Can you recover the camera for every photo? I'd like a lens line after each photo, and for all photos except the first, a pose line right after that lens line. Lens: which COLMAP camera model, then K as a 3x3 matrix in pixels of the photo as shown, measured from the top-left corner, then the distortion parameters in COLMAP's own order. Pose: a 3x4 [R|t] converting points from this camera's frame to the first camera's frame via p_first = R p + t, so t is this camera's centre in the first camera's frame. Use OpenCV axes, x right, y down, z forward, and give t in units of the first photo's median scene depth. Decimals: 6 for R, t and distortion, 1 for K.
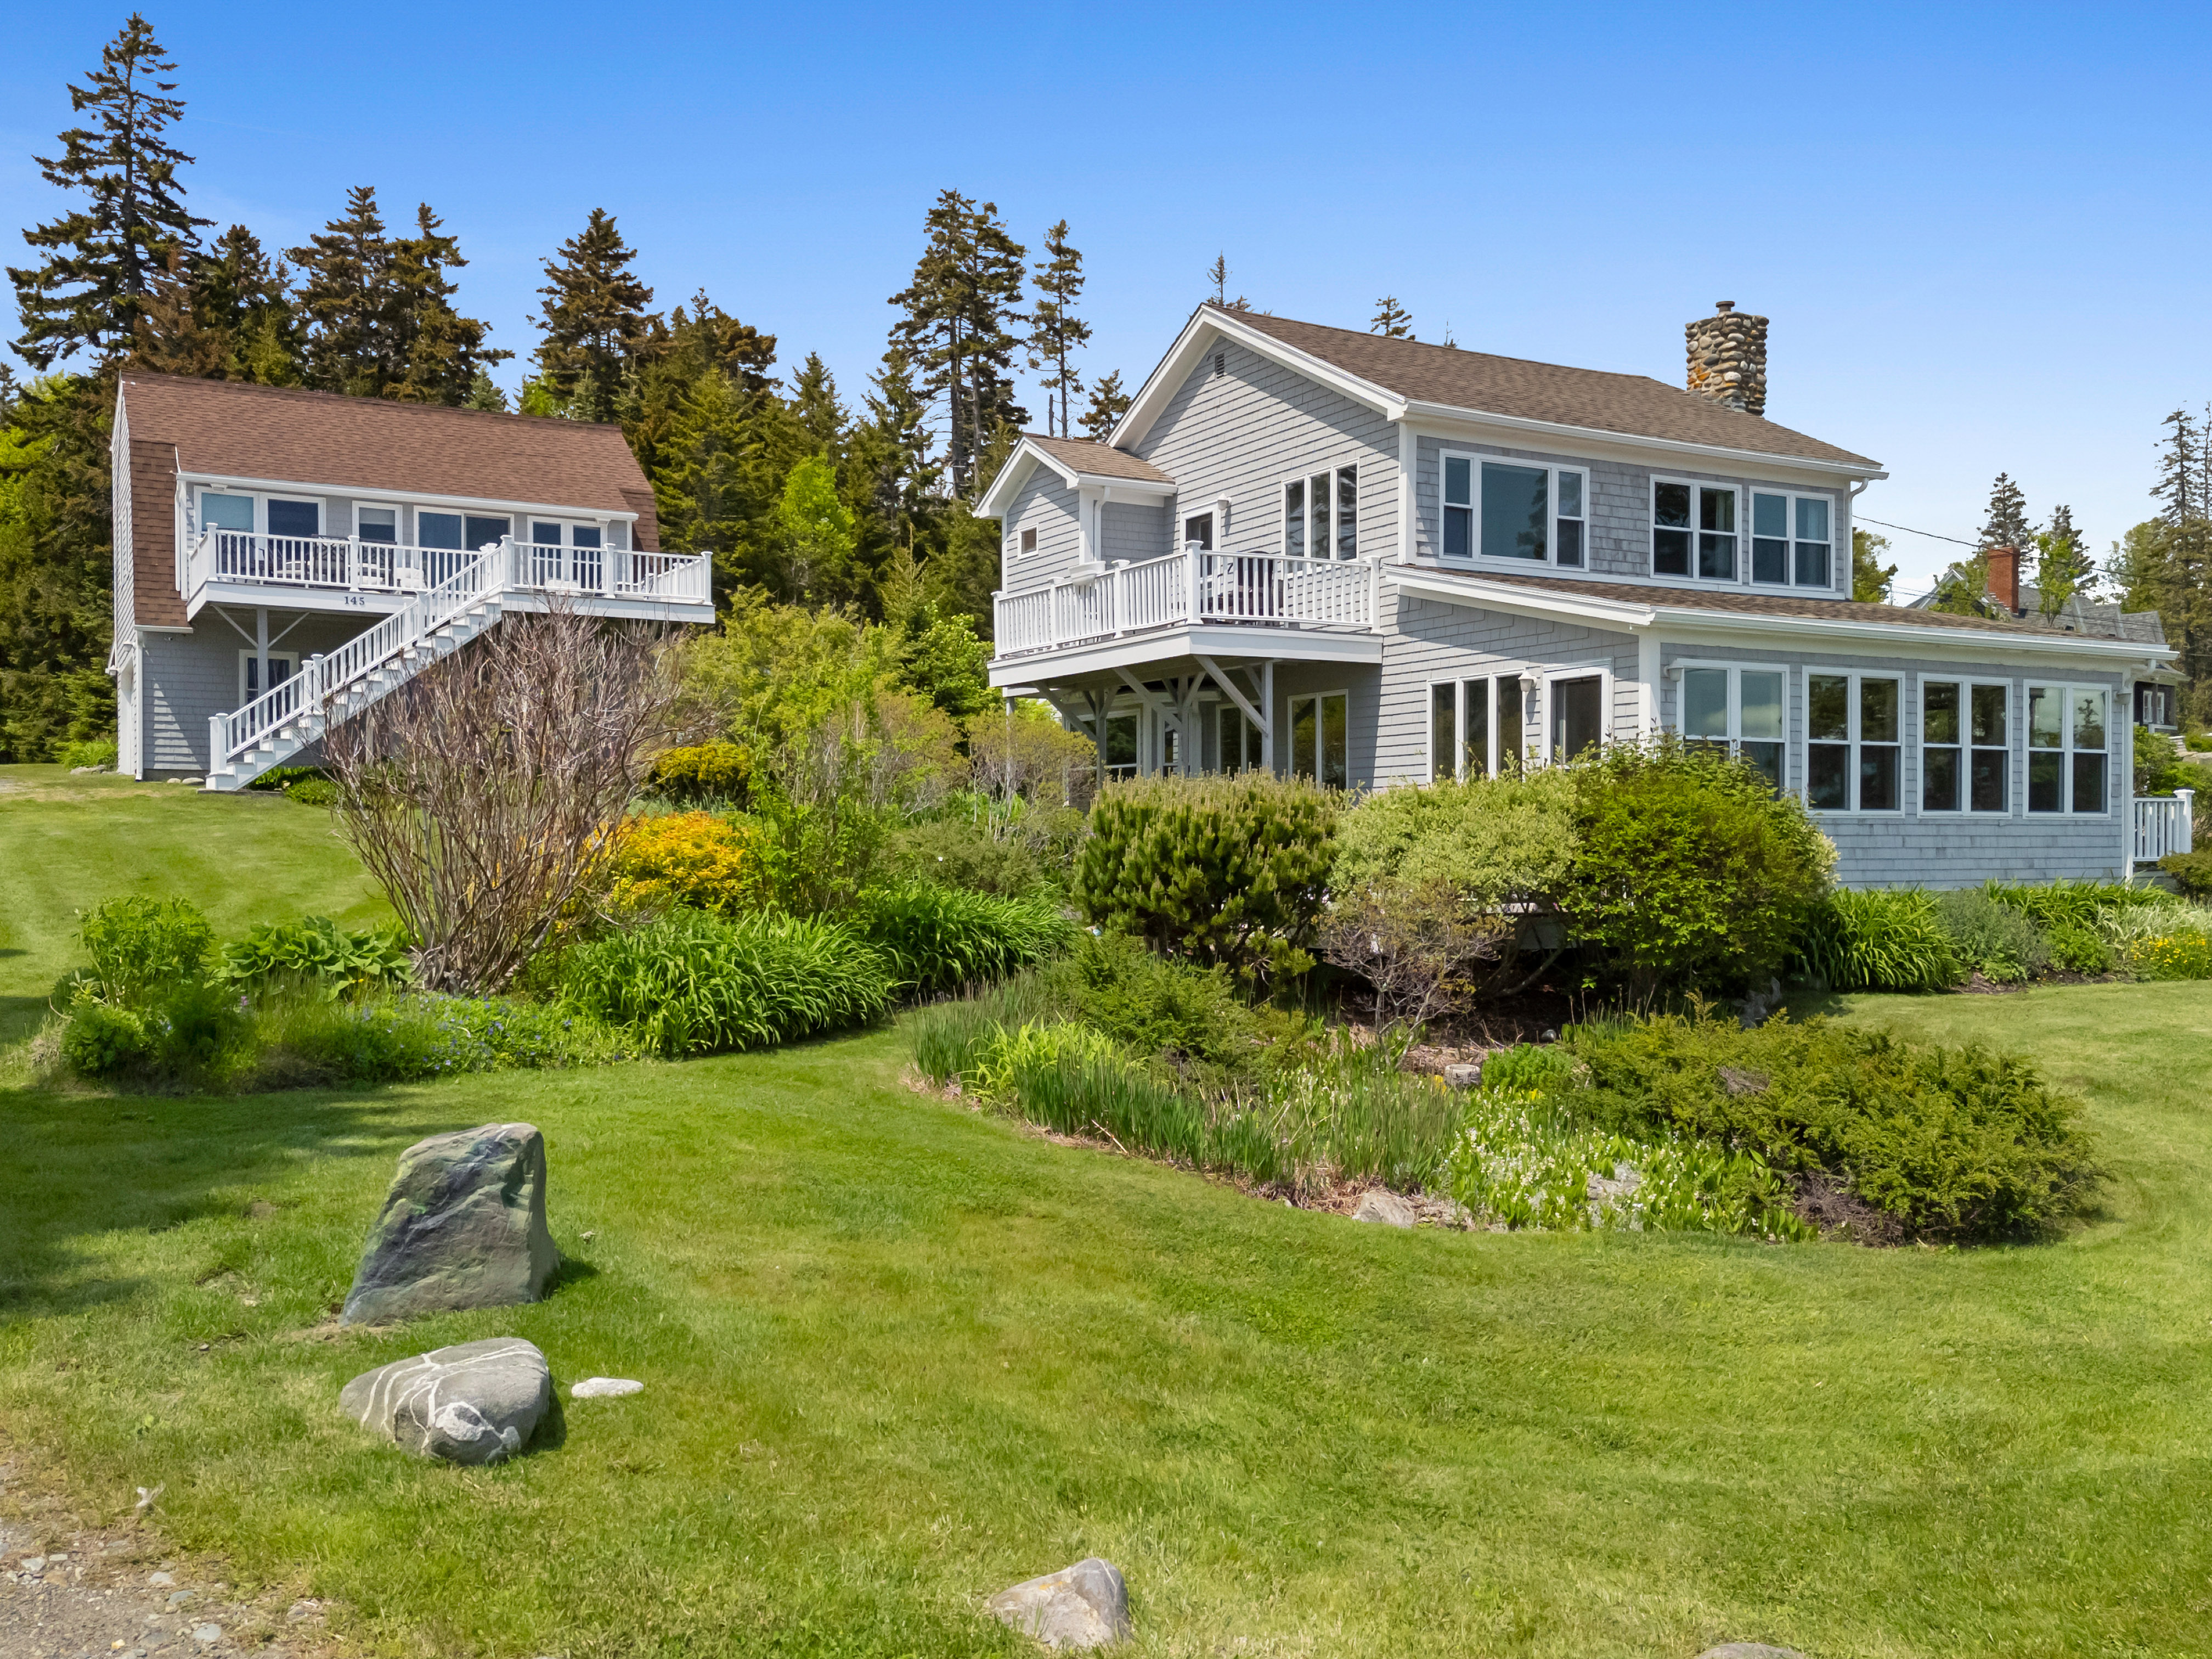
lens RADIAL K [[1912.8, 0, 1159.5], [0, 1912.8, 789.6], [0, 0, 1]] dist [0.074229, -0.062133]
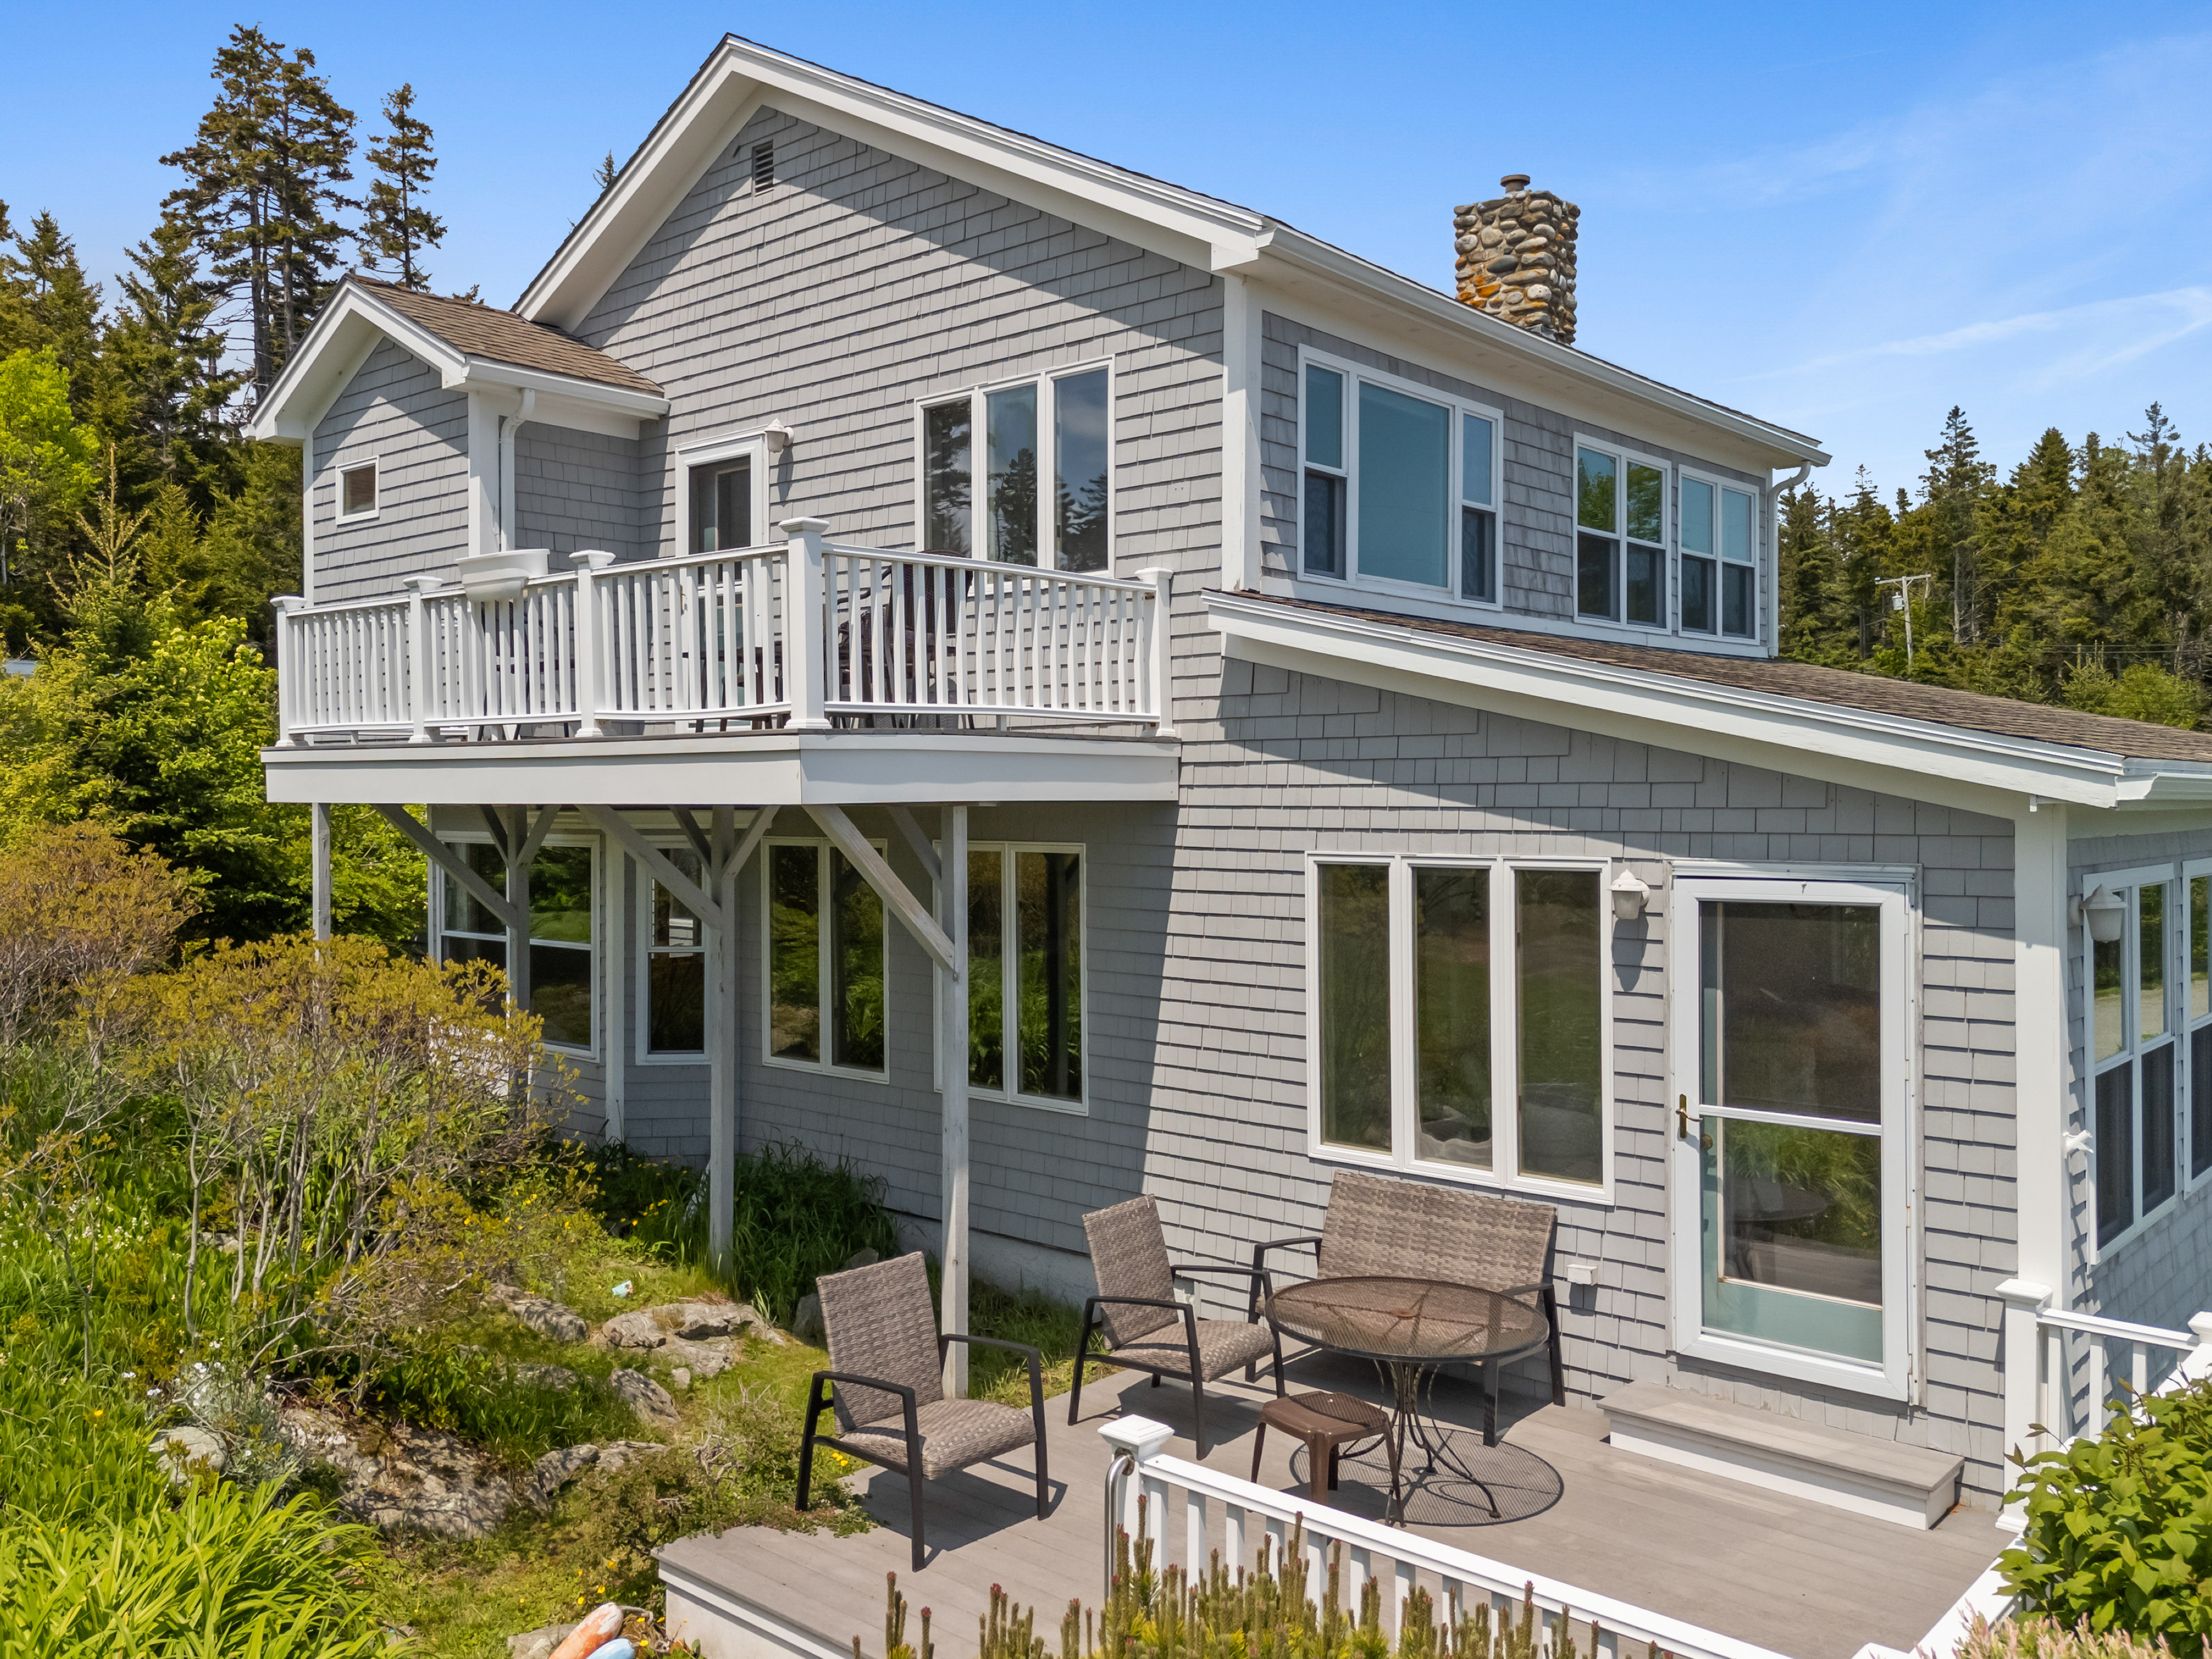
lens RADIAL K [[1856.1, 0, 1097.3], [0, 1856.1, 813.6], [0, 0, 1]] dist [0.052463, -0.009053]
pose [[0.953984, 0.001405, 0.299853, -0.027229], [-0.011094, 0.999470, 0.030611, -0.055370], [-0.299651, -0.032529, 0.953494, 0.418497]]
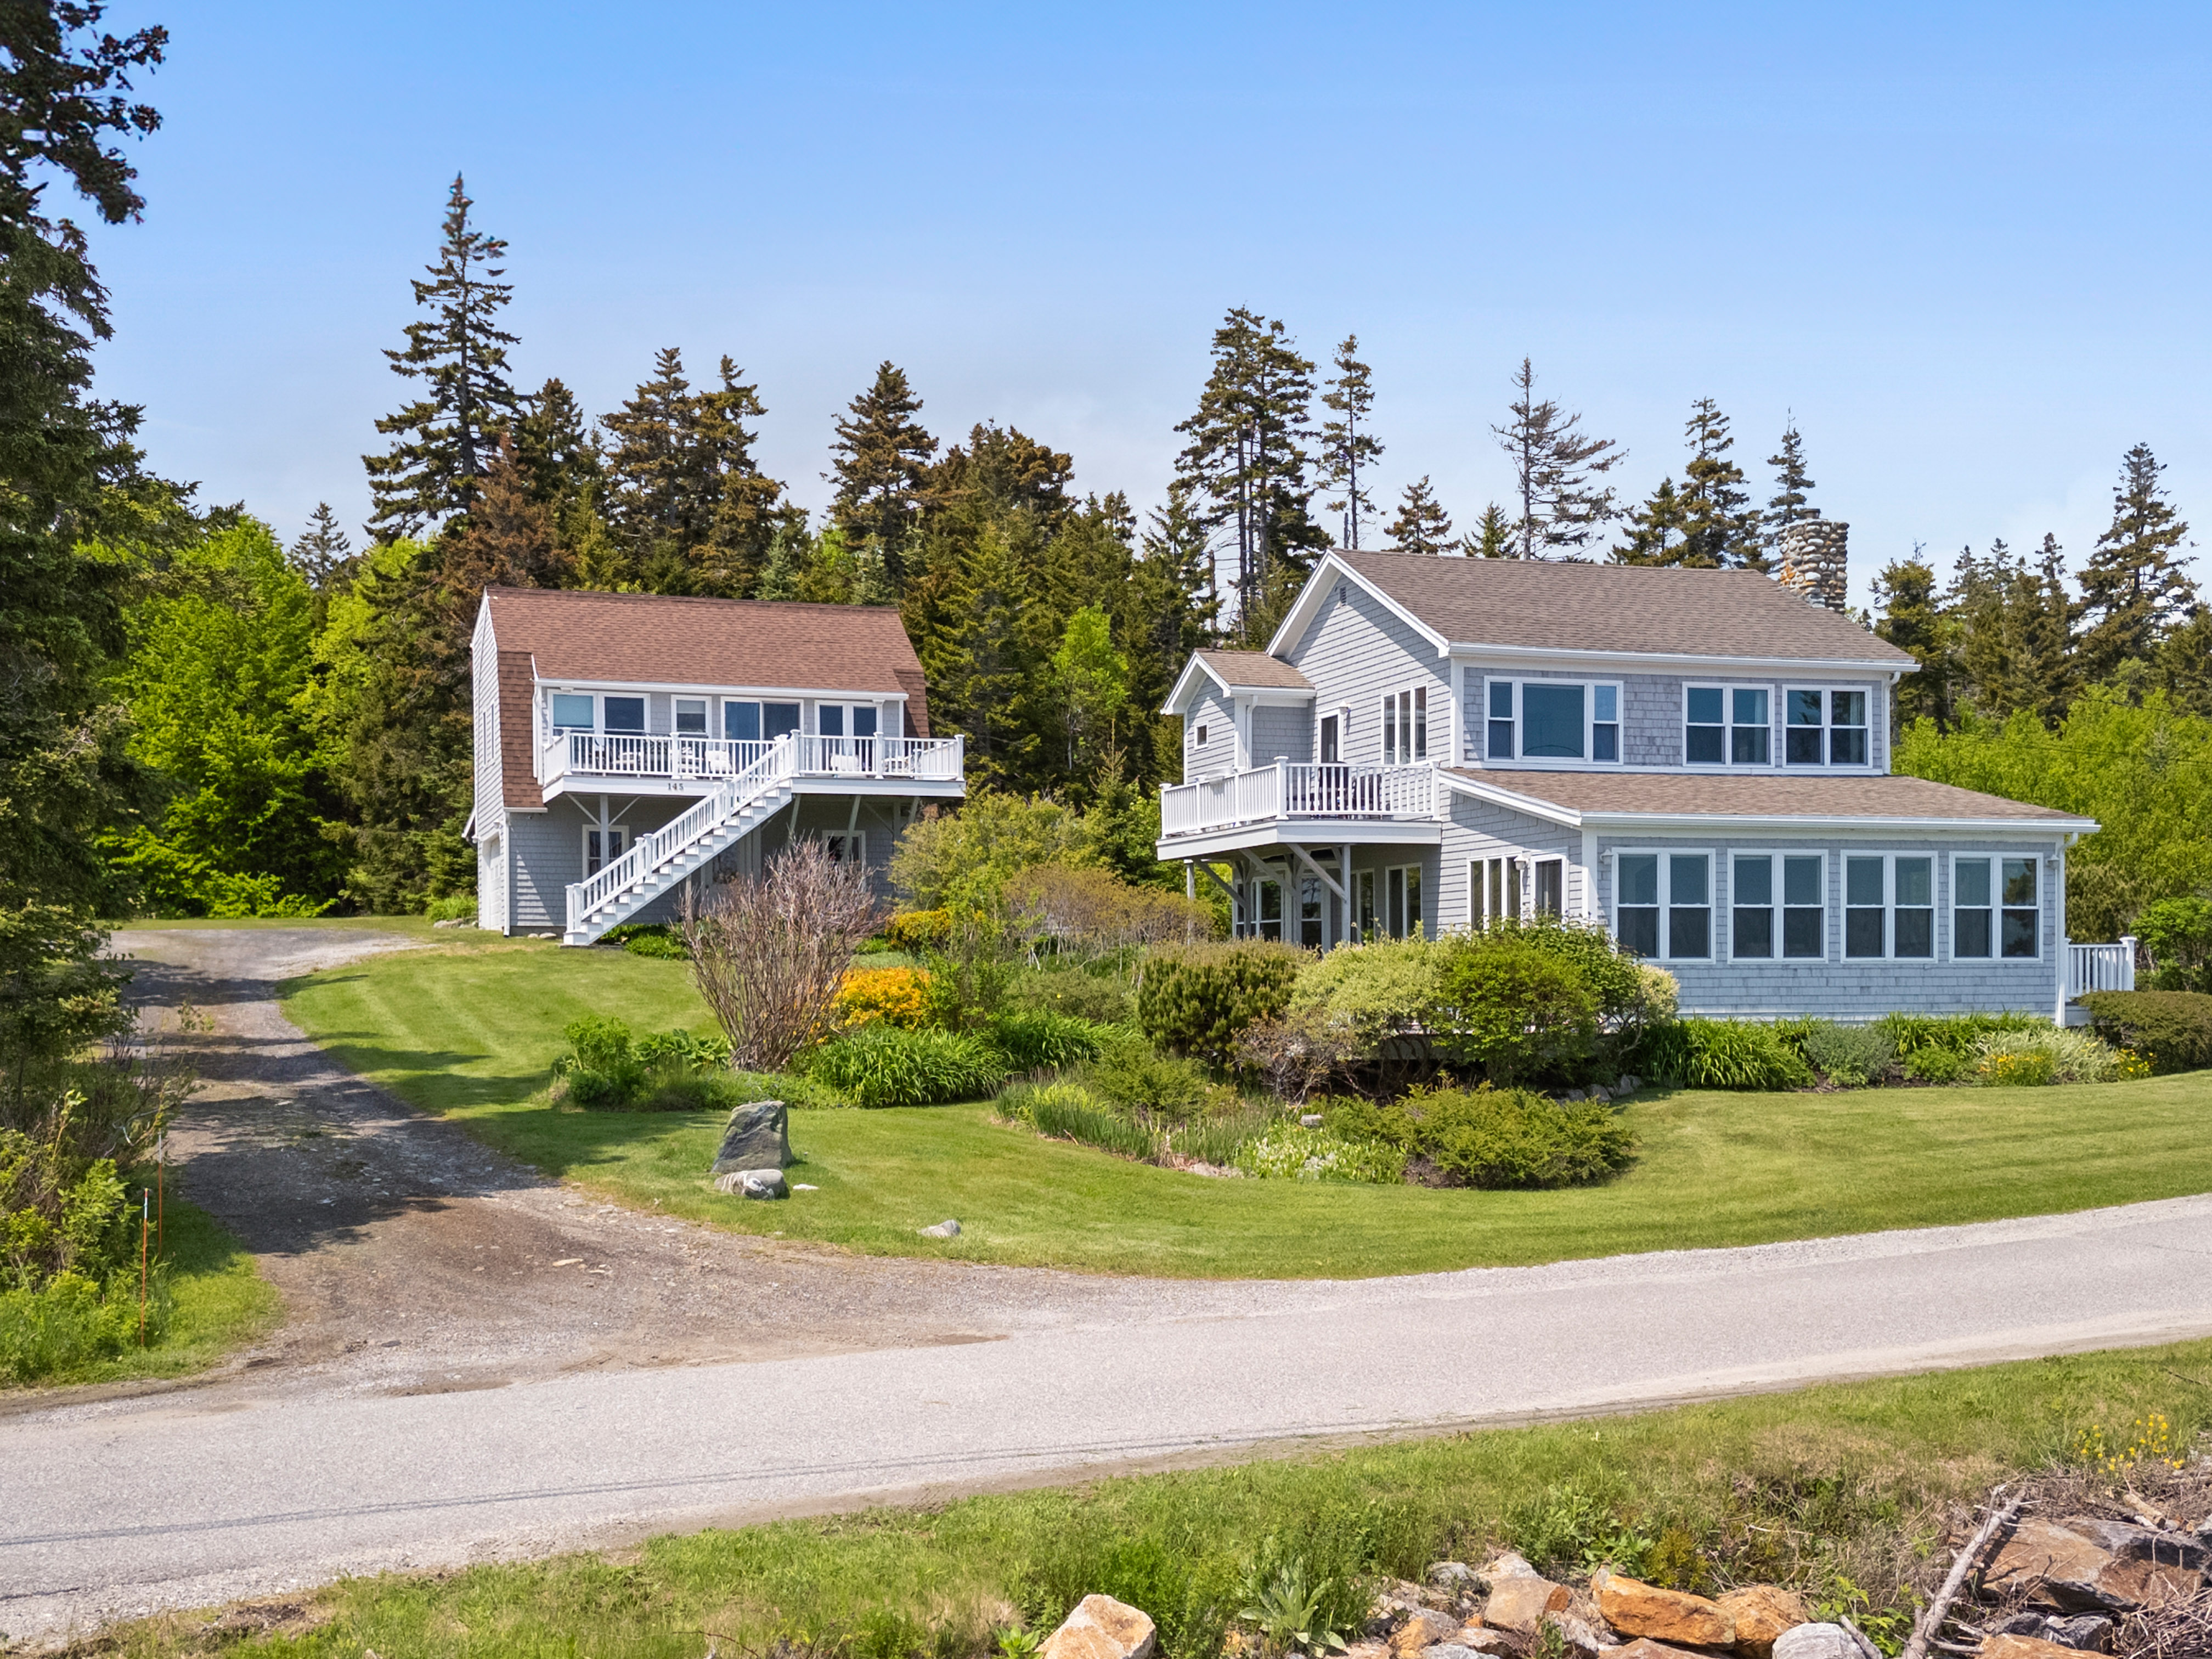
lens RADIAL K [[2329.5, 0, 1160.6], [0, 2329.5, 865.7], [0, 0, 1]] dist [0.084804, -0.041927]
pose [[0.984043, -0.012953, -0.177458, 0.151033], [0.008930, 0.999685, -0.023449, -0.011970], [0.177706, 0.021490, 0.983849, -0.410023]]
